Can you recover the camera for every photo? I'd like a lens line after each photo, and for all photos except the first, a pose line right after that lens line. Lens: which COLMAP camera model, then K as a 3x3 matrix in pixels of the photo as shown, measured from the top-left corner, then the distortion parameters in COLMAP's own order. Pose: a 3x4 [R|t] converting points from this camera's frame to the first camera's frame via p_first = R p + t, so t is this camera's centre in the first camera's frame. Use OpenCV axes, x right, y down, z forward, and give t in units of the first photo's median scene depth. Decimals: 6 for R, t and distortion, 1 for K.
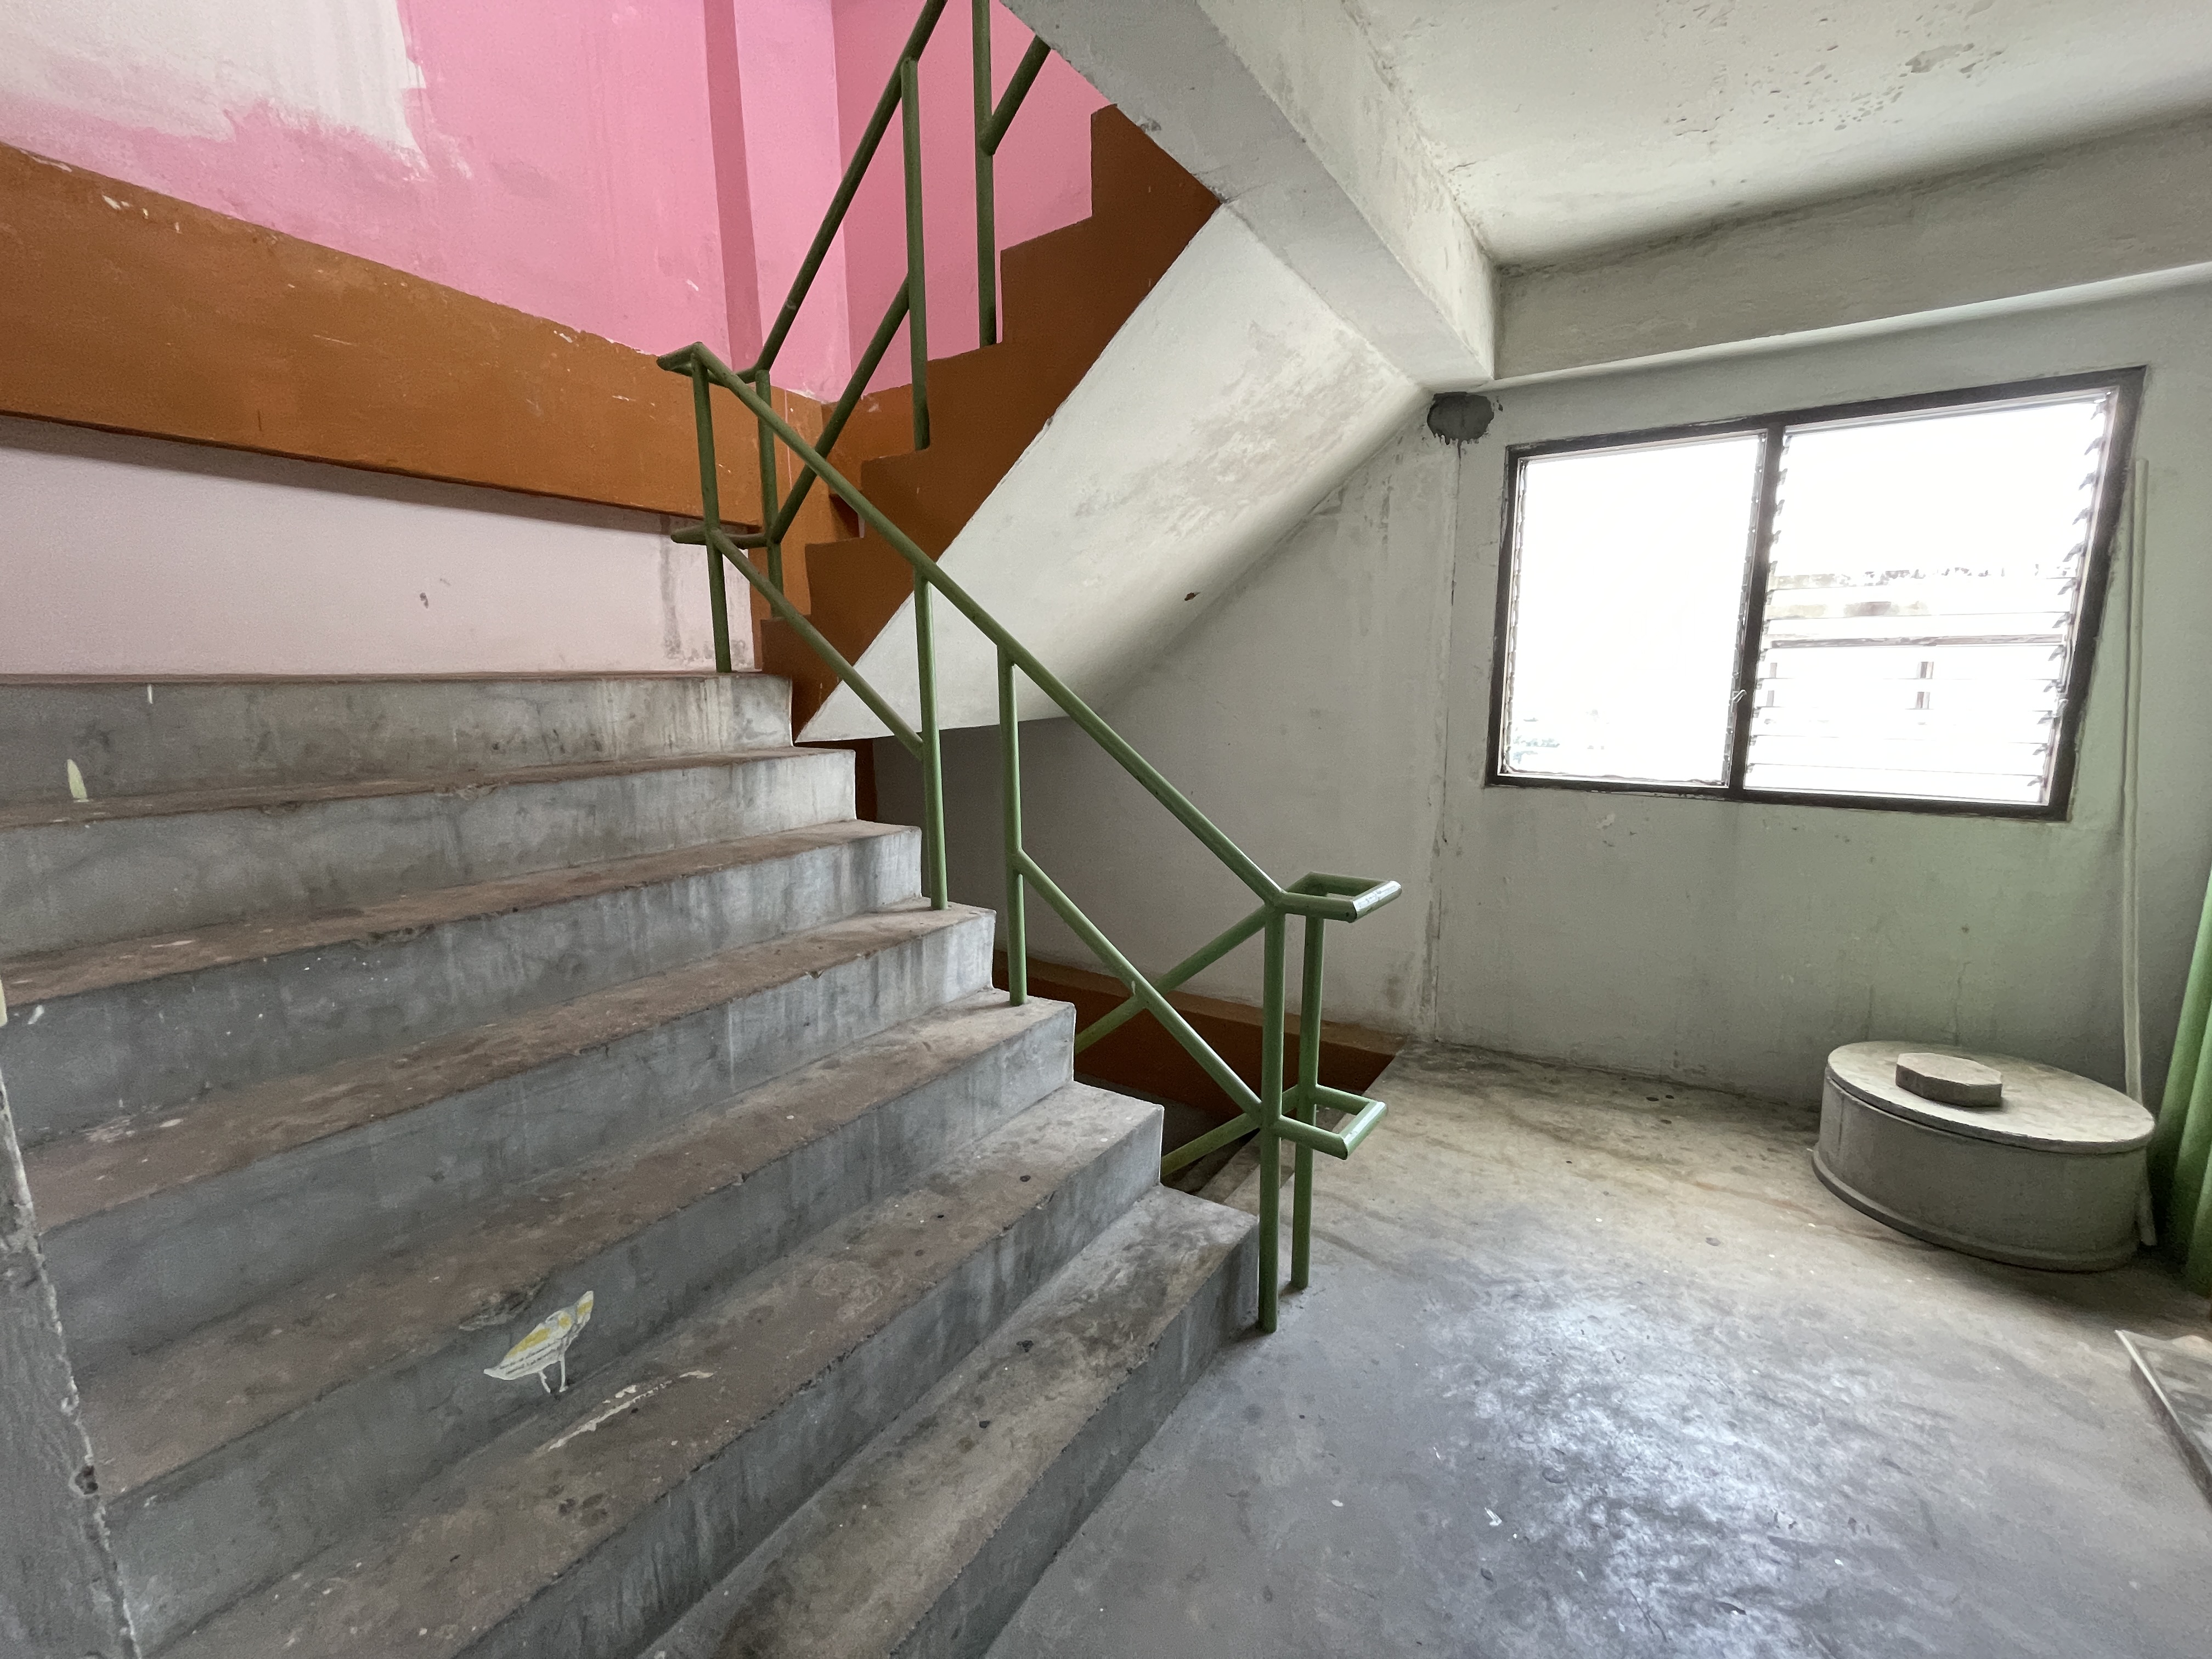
lens RADIAL K [[892.6, 0, 1107.9], [0, 892.6, 833.9], [0, 0, 1]] dist [-0.001022, -0.000190]
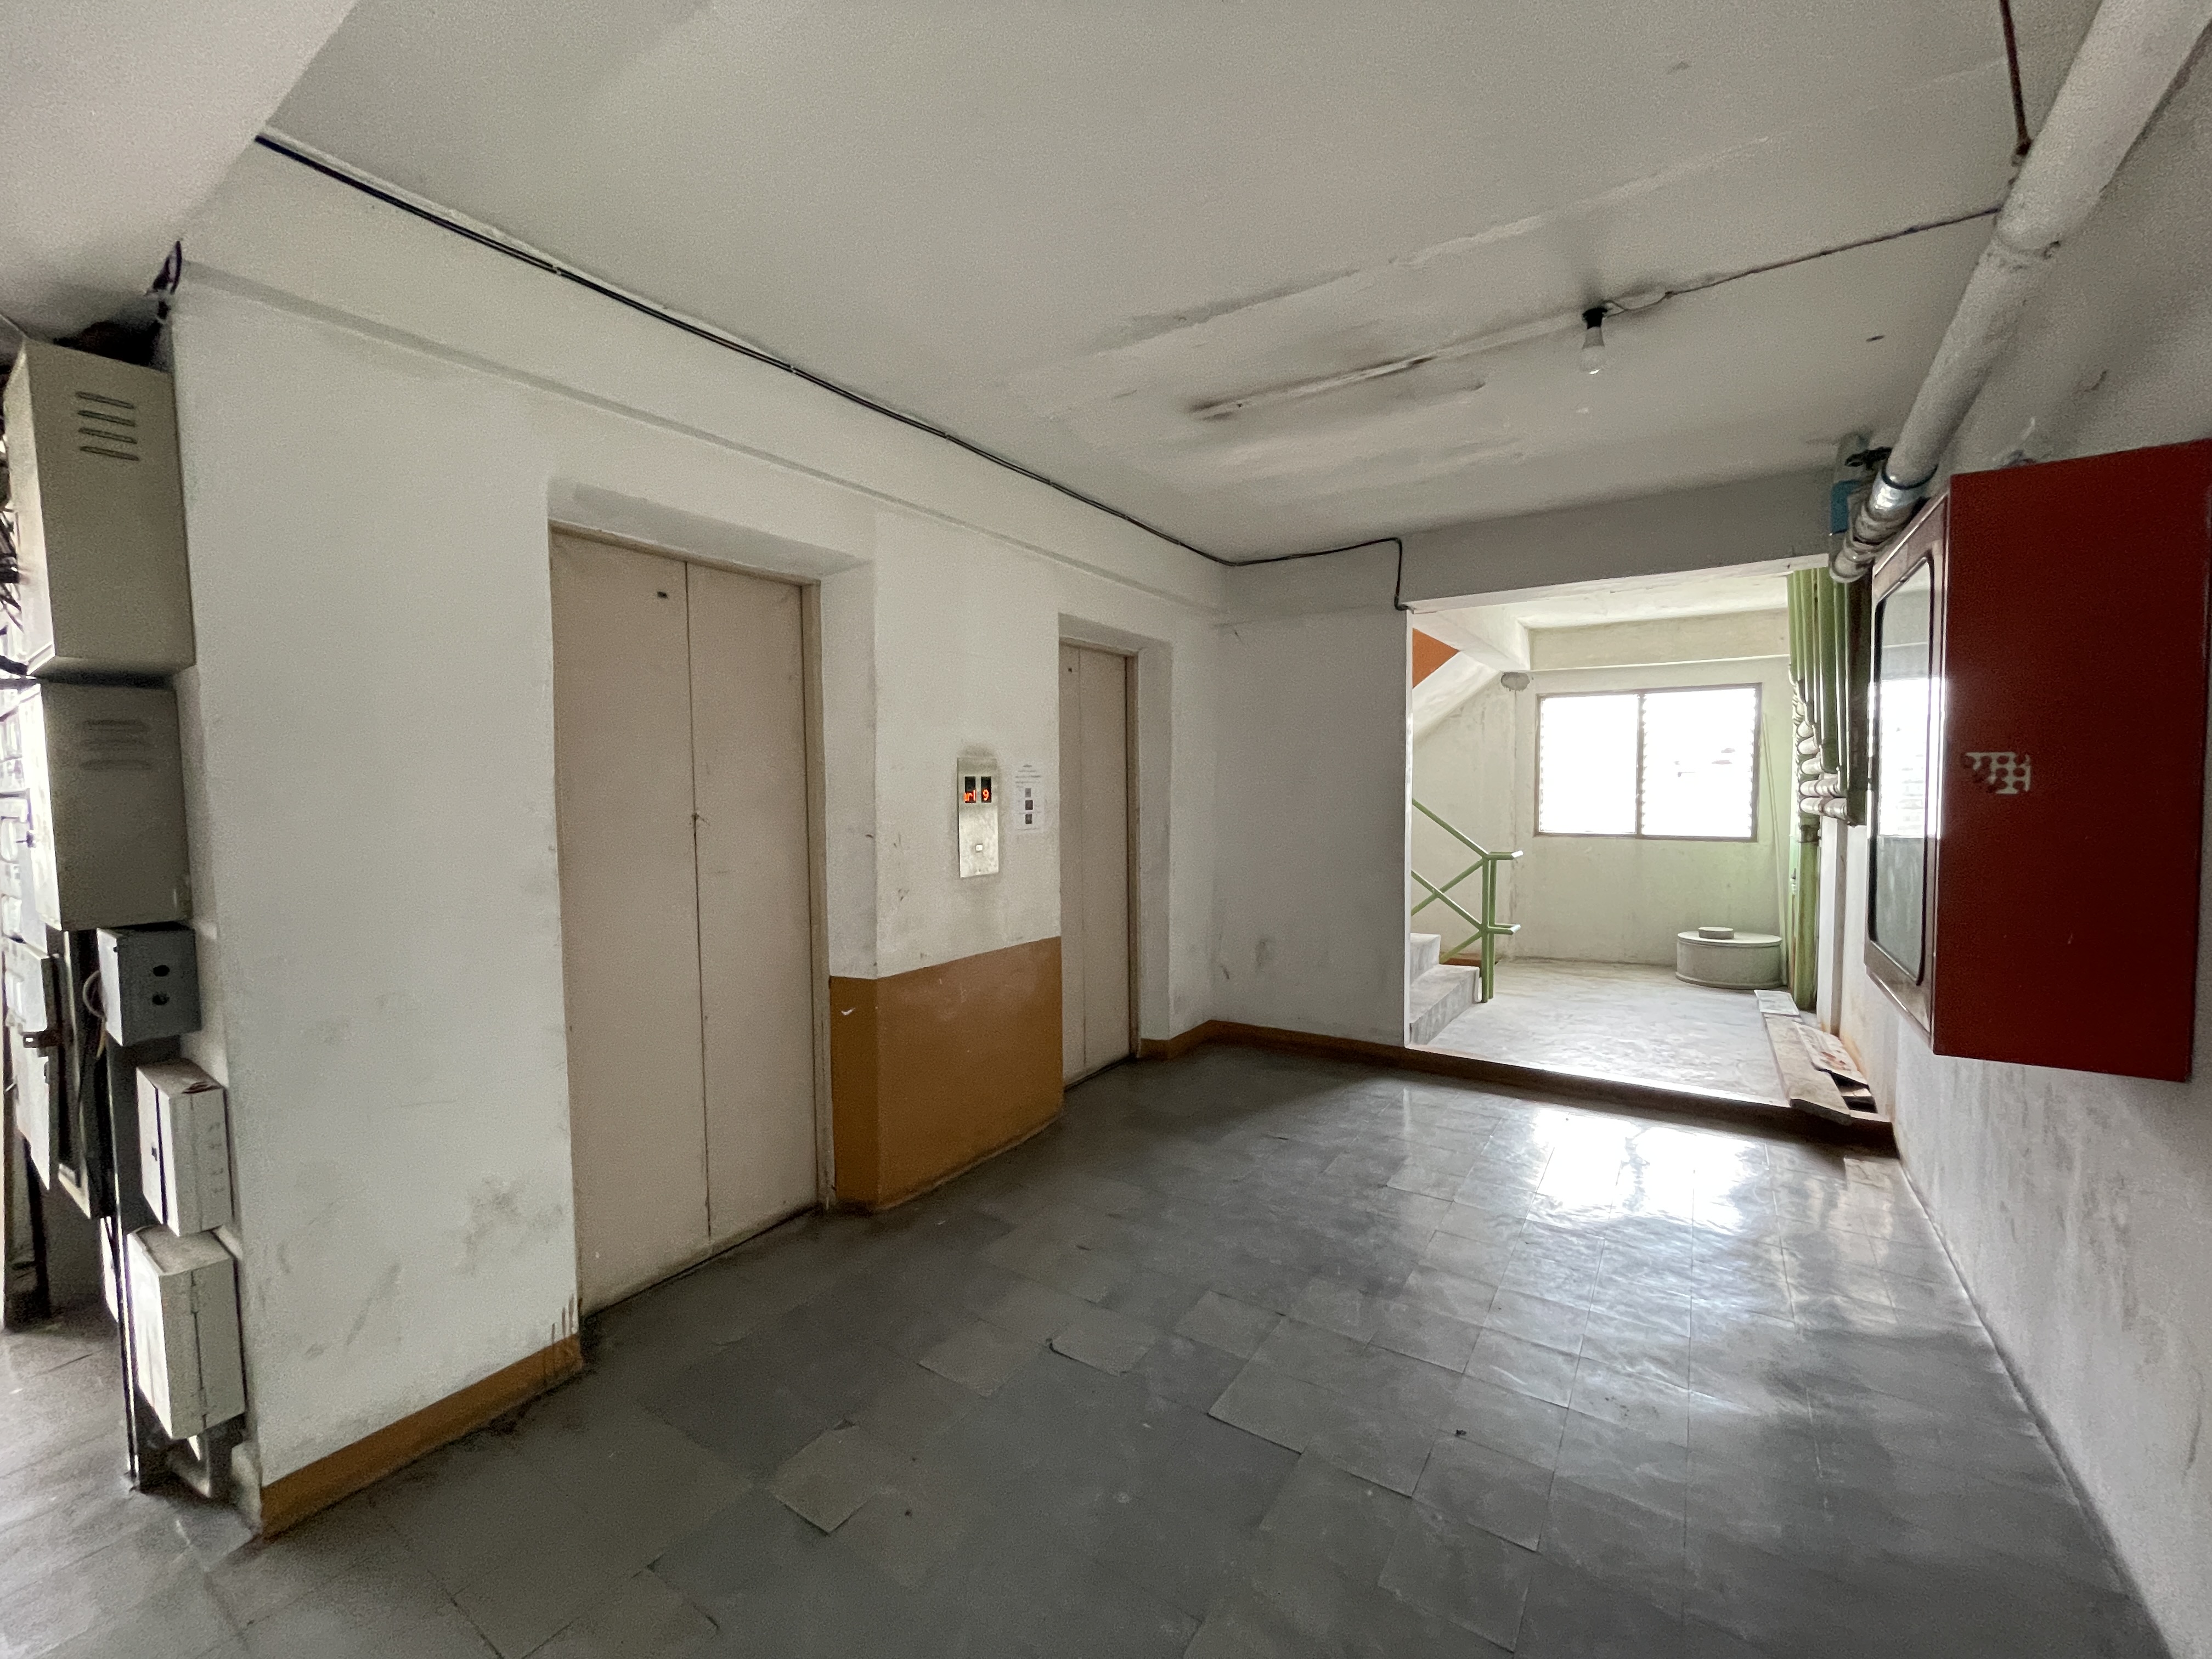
lens RADIAL K [[892.6, 0, 1104.2], [0, 892.6, 829.1], [0, 0, 1]] dist [-0.001022, -0.000190]
pose [[0.999989, 0.003286, 0.003254, -0.771960], [-0.002857, 0.992276, -0.124017, 0.244555], [-0.003636, 0.124006, 0.992275, -1.428384]]
